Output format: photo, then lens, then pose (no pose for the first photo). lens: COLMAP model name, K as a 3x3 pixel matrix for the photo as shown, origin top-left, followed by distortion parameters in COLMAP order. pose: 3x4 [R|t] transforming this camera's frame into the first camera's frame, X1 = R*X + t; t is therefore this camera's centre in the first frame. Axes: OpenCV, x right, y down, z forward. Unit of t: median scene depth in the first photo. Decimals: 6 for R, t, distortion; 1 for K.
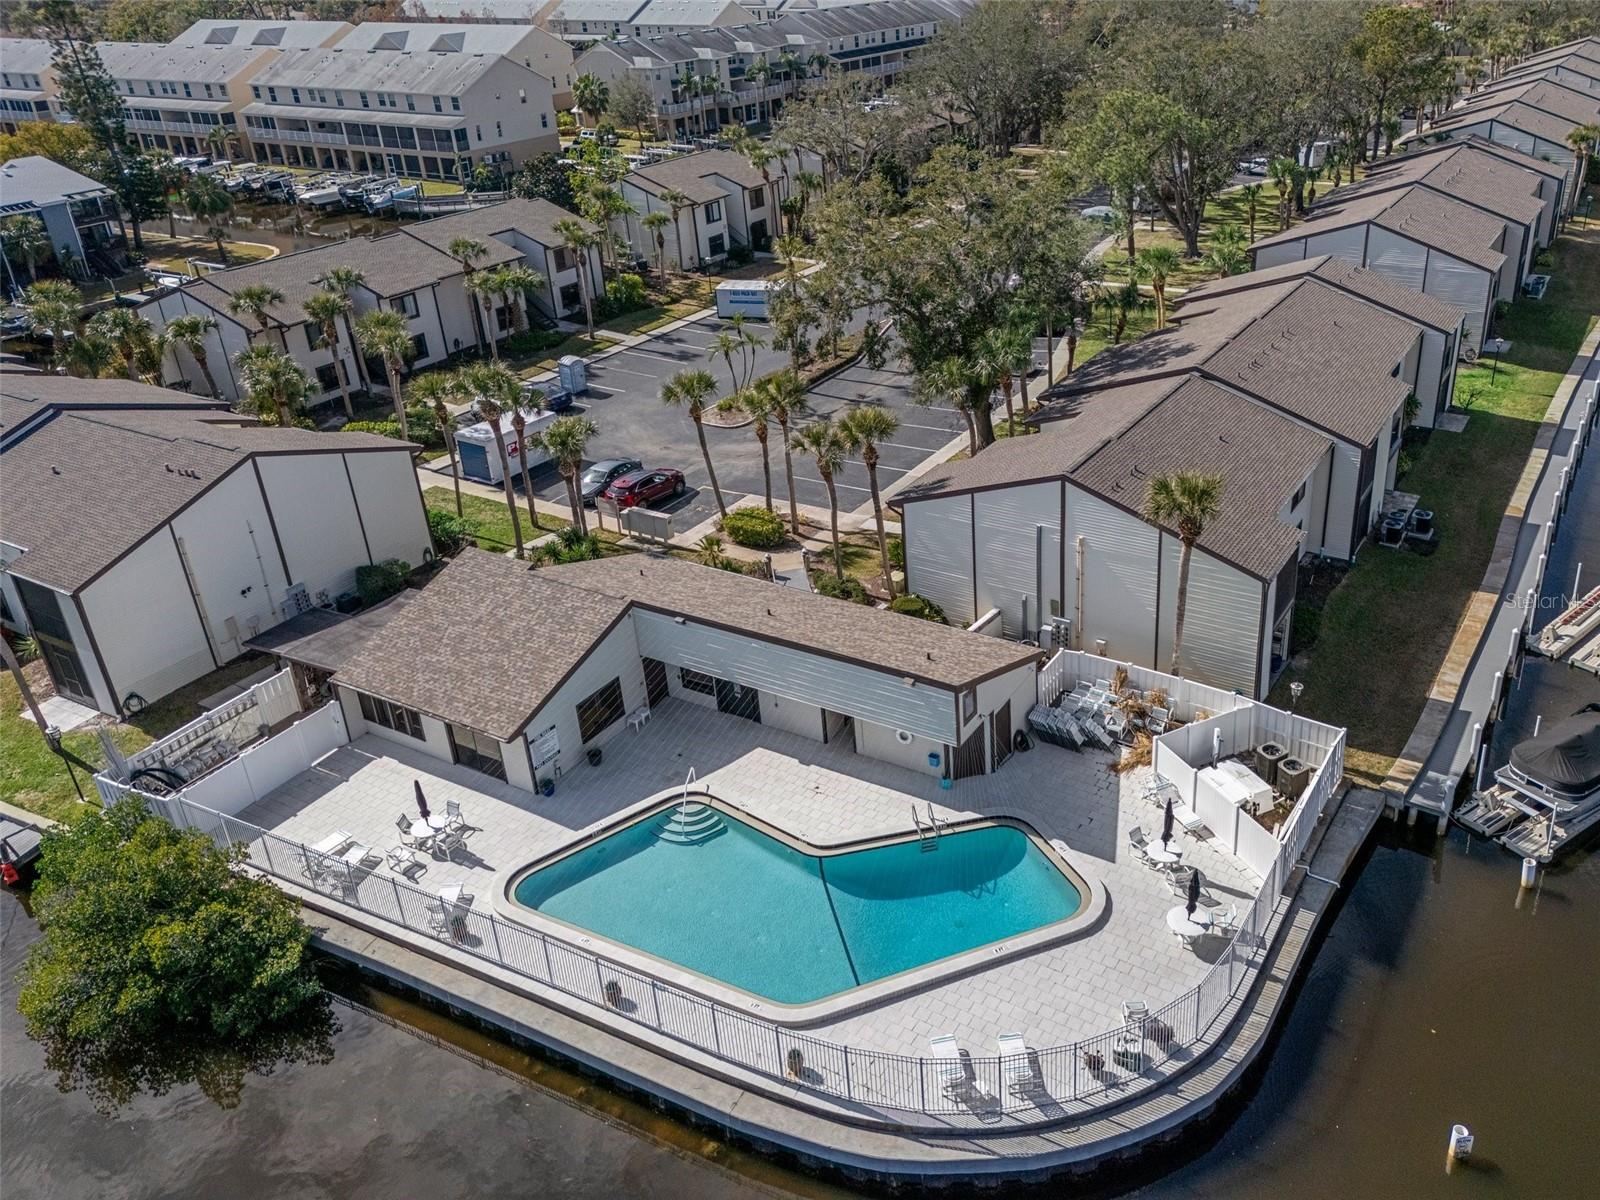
lens RADIAL K [[1231.6, 0, 918.8], [0, 1231.6, 595.1], [0, 0, 1]] dist [0.042373, -0.007087]
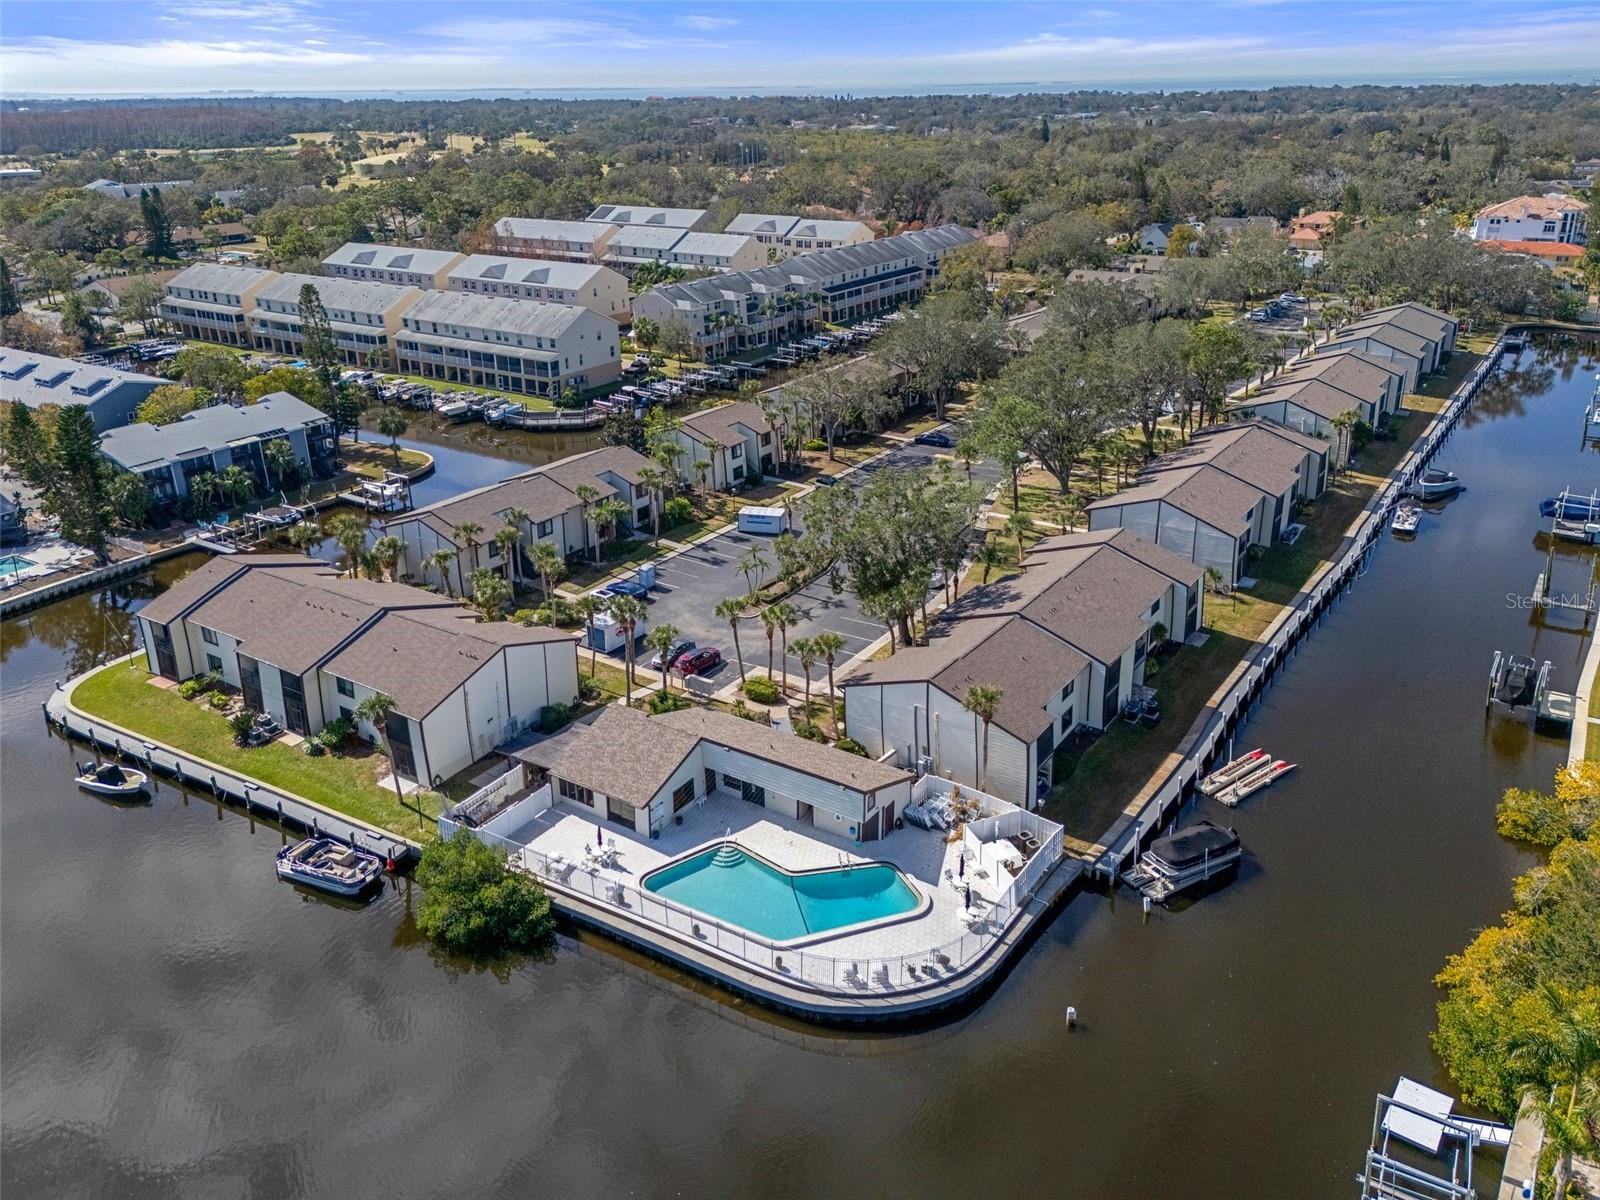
lens RADIAL K [[1205.5, 0, 825.1], [0, 1205.5, 467.9], [0, 0, 1]] dist [0.065089, -0.003774]
pose [[0.997533, 0.035484, -0.060571, 0.058861], [-0.046243, 0.981333, -0.186674, -0.062463], [0.052816, 0.189014, 0.980553, -0.893875]]
